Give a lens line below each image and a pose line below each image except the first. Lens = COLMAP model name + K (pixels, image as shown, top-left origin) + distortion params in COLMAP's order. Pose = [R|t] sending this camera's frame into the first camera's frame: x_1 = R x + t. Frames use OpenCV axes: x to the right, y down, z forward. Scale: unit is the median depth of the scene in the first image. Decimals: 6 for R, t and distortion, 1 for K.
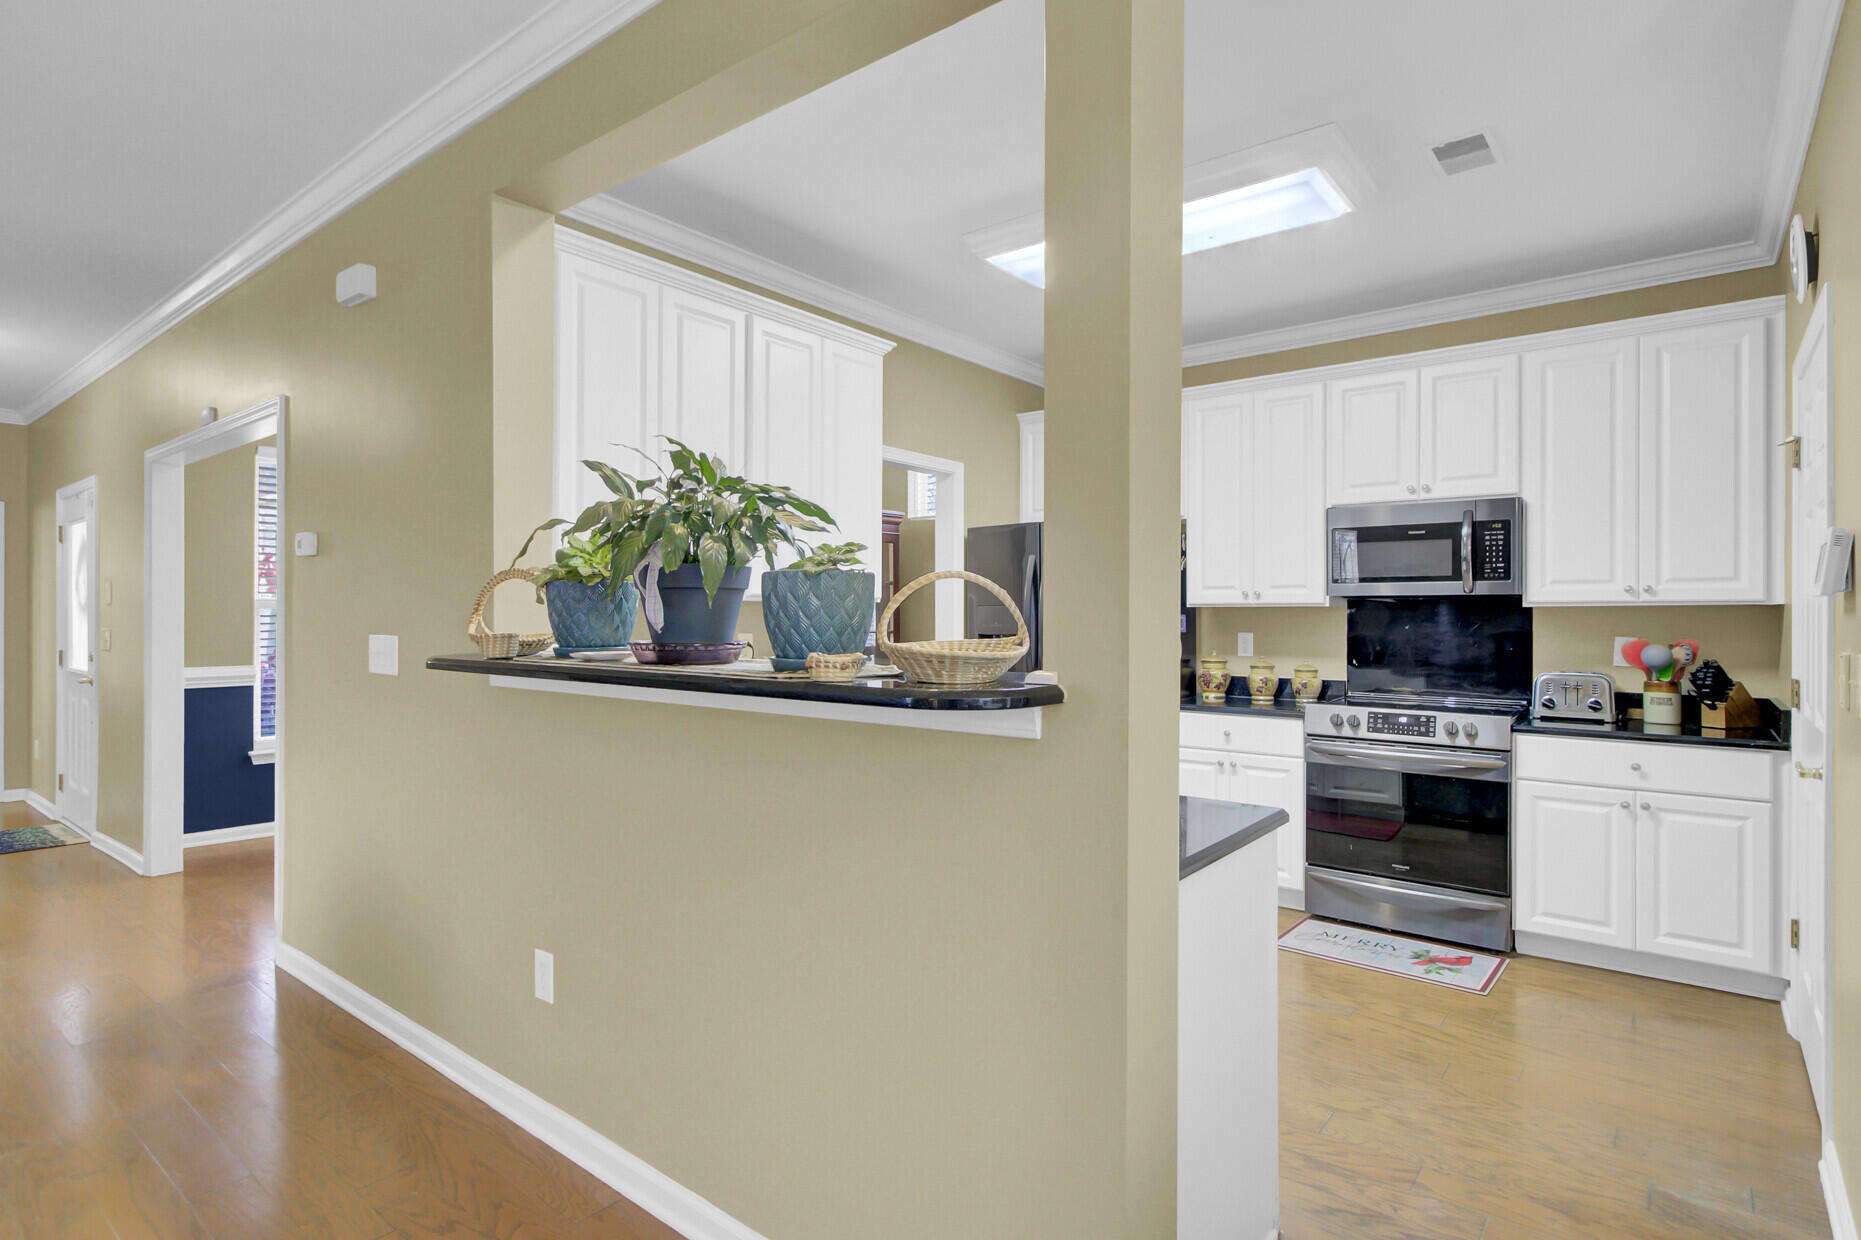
lens RADIAL K [[949.6, 0, 929.2], [0, 949.6, 615.8], [0, 0, 1]] dist [0.003261, 0.000456]
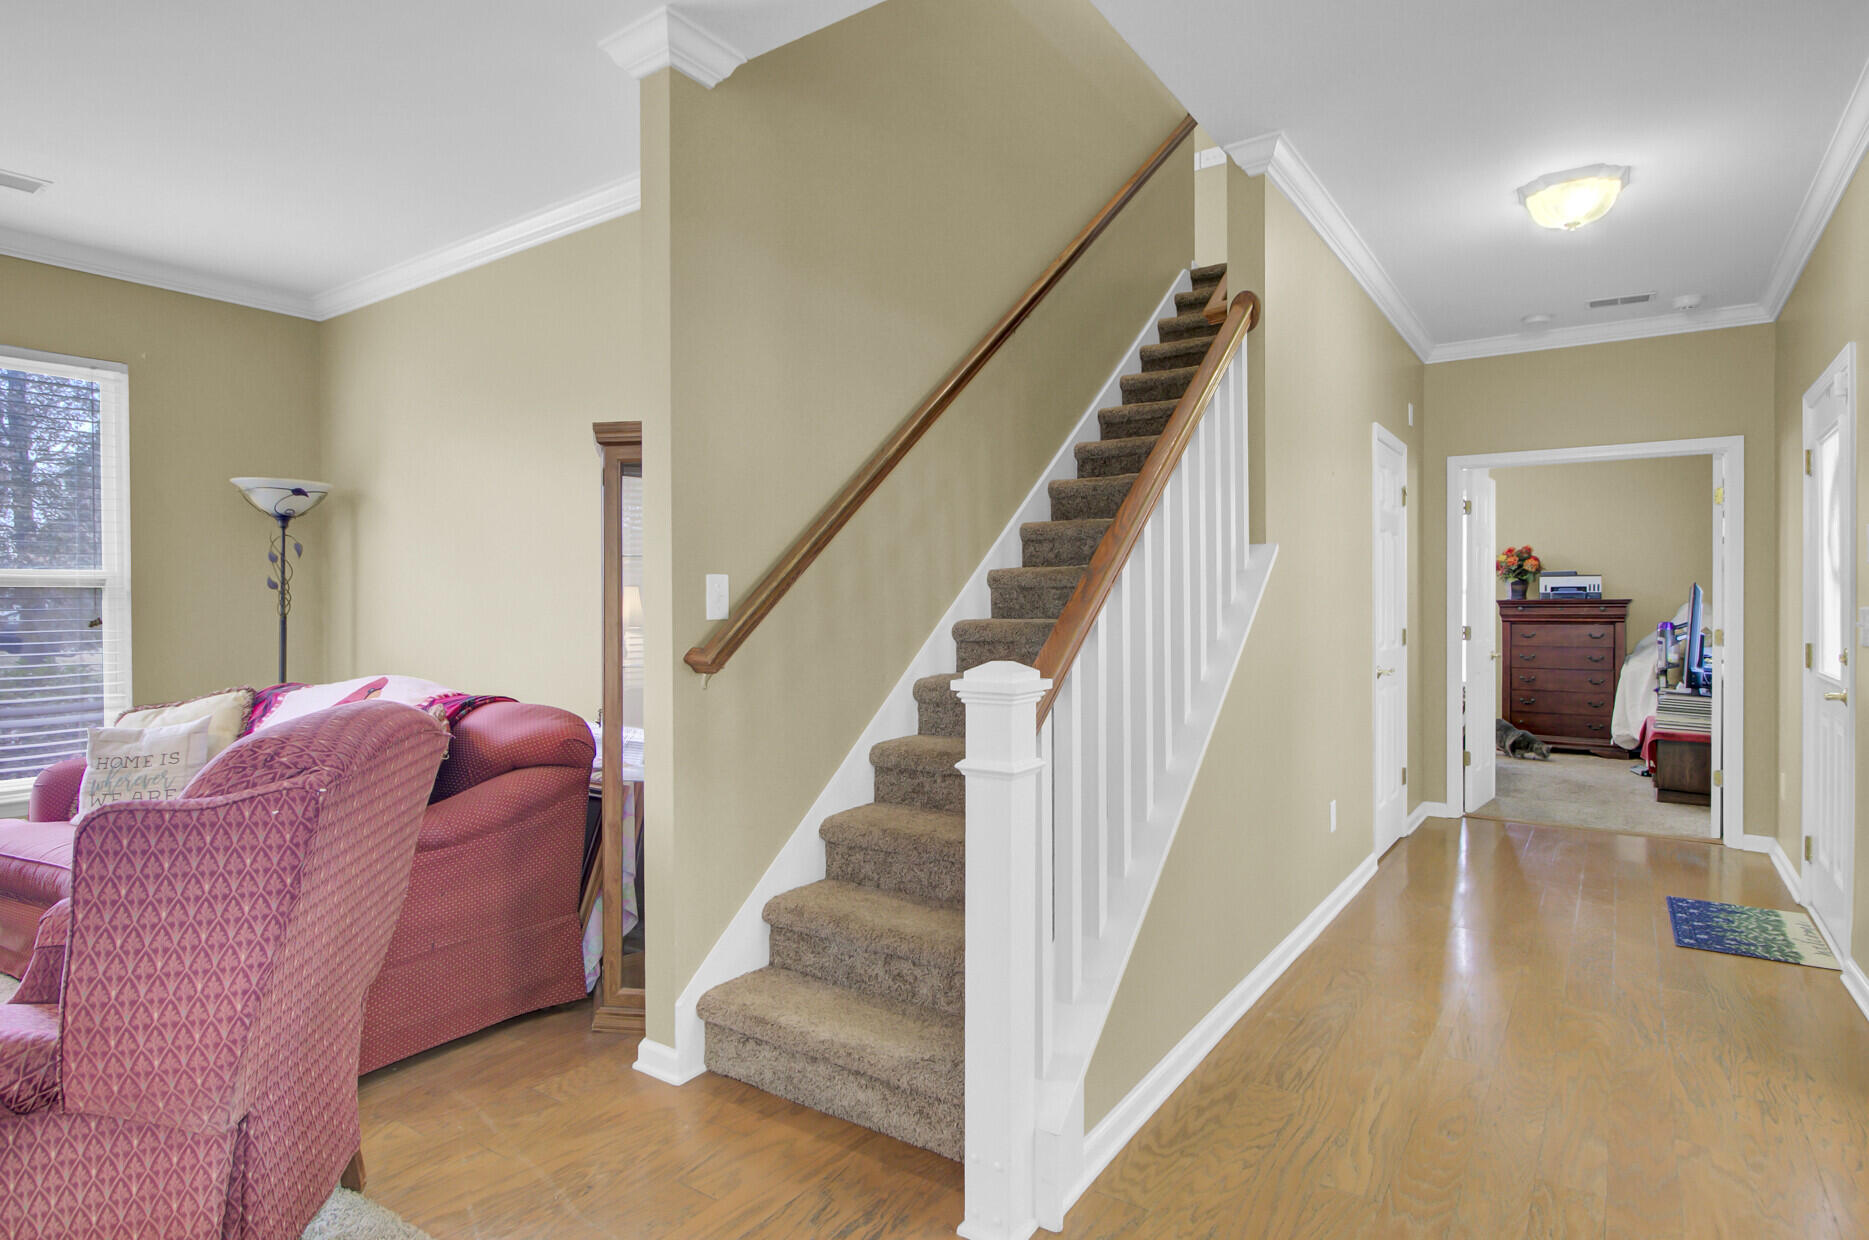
lens RADIAL K [[995.0, 0, 948.0], [0, 995.0, 618.1], [0, 0, 1]] dist [0.004244, 0.000841]
pose [[0.073275, 0.006626, -0.997290, -0.293332], [-0.000047, 0.999978, 0.006640, 0.014722], [0.997312, -0.000440, 0.073274, 0.386560]]
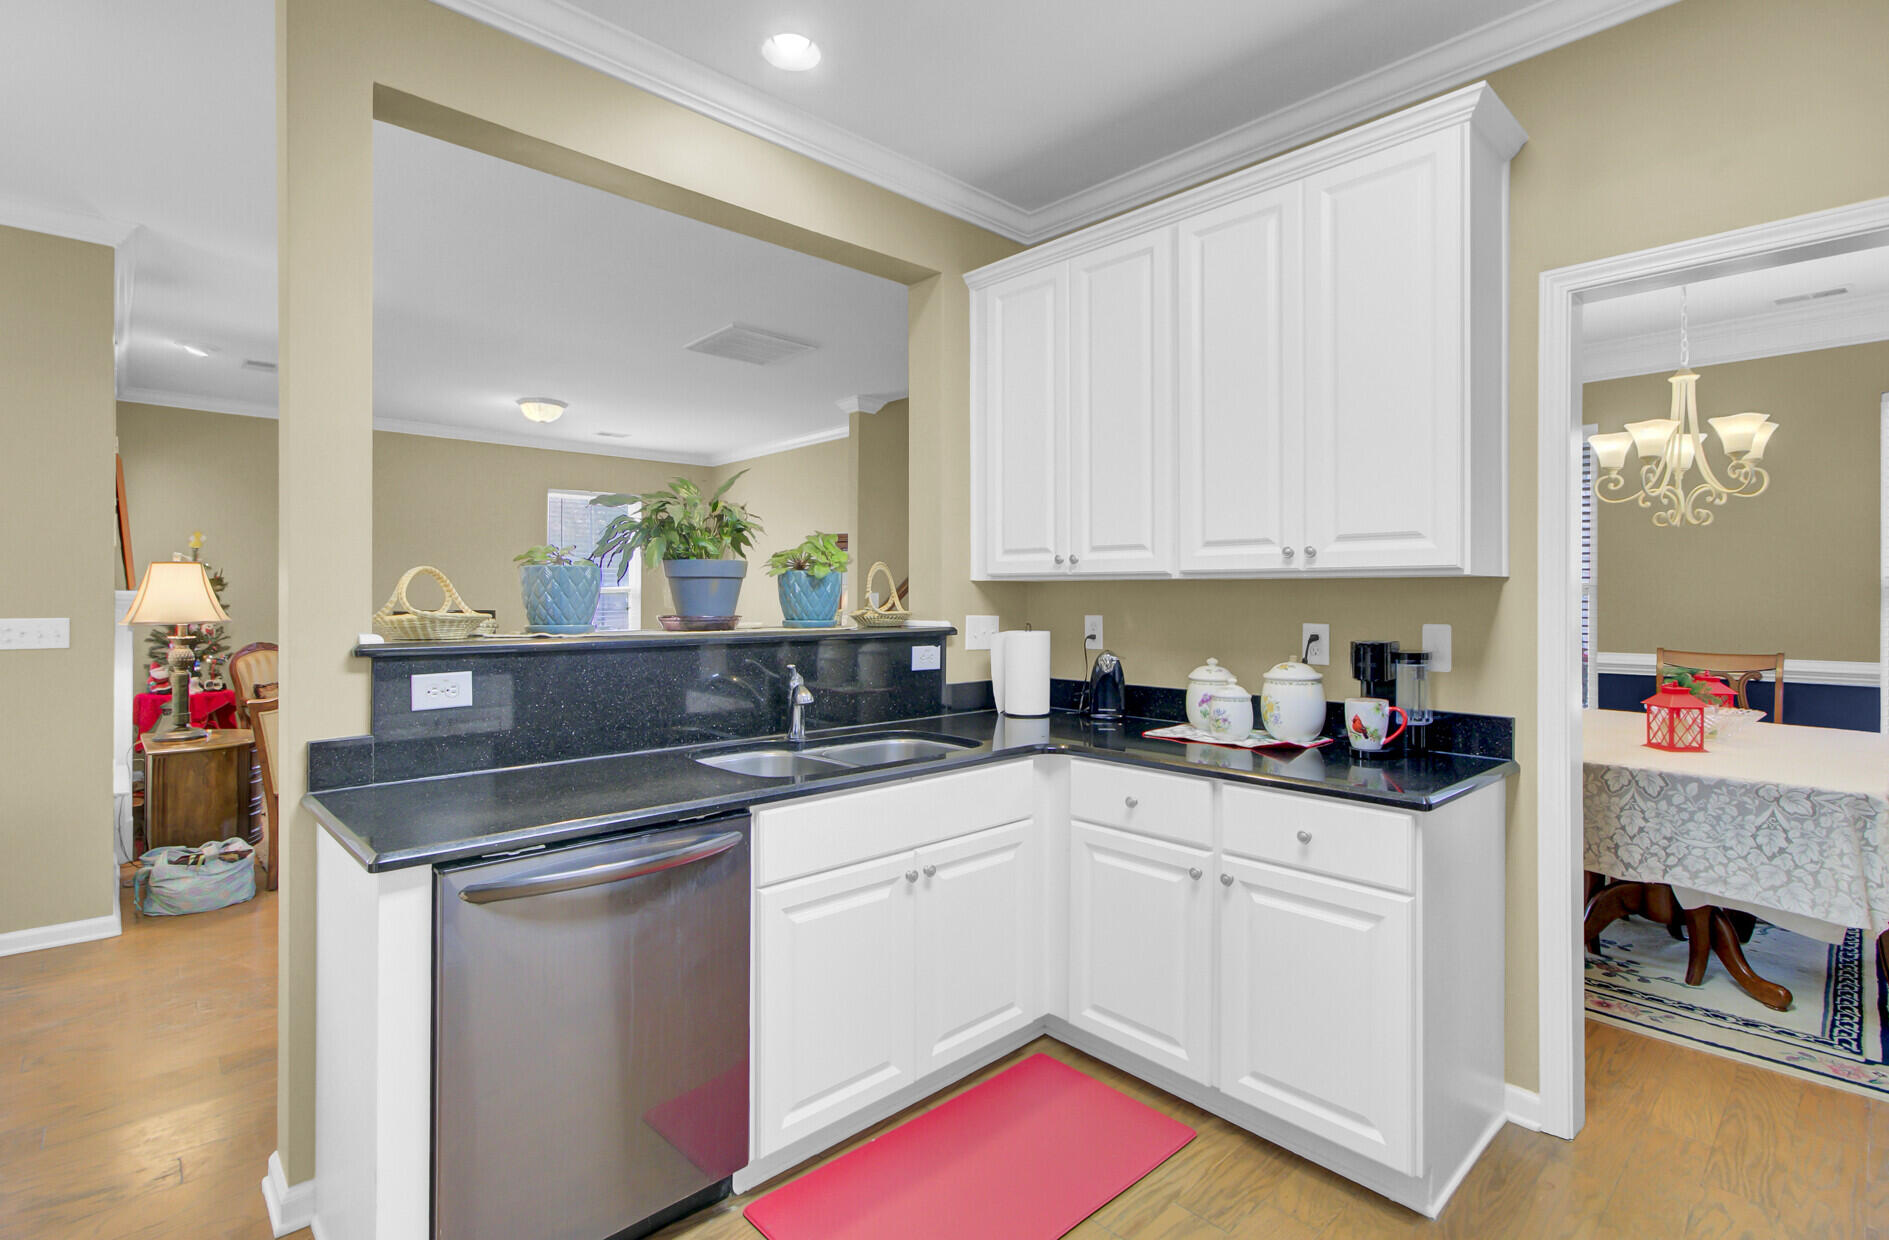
lens RADIAL K [[869.6, 0, 937.1], [0, 869.6, 605.0], [0, 0, 1]] dist [0.001591, 0.000136]
pose [[-0.146753, 0.005852, -0.989156, 0.546329], [-0.010100, 0.999922, 0.007414, 0.001694], [0.989122, 0.011079, -0.146683, 0.618392]]
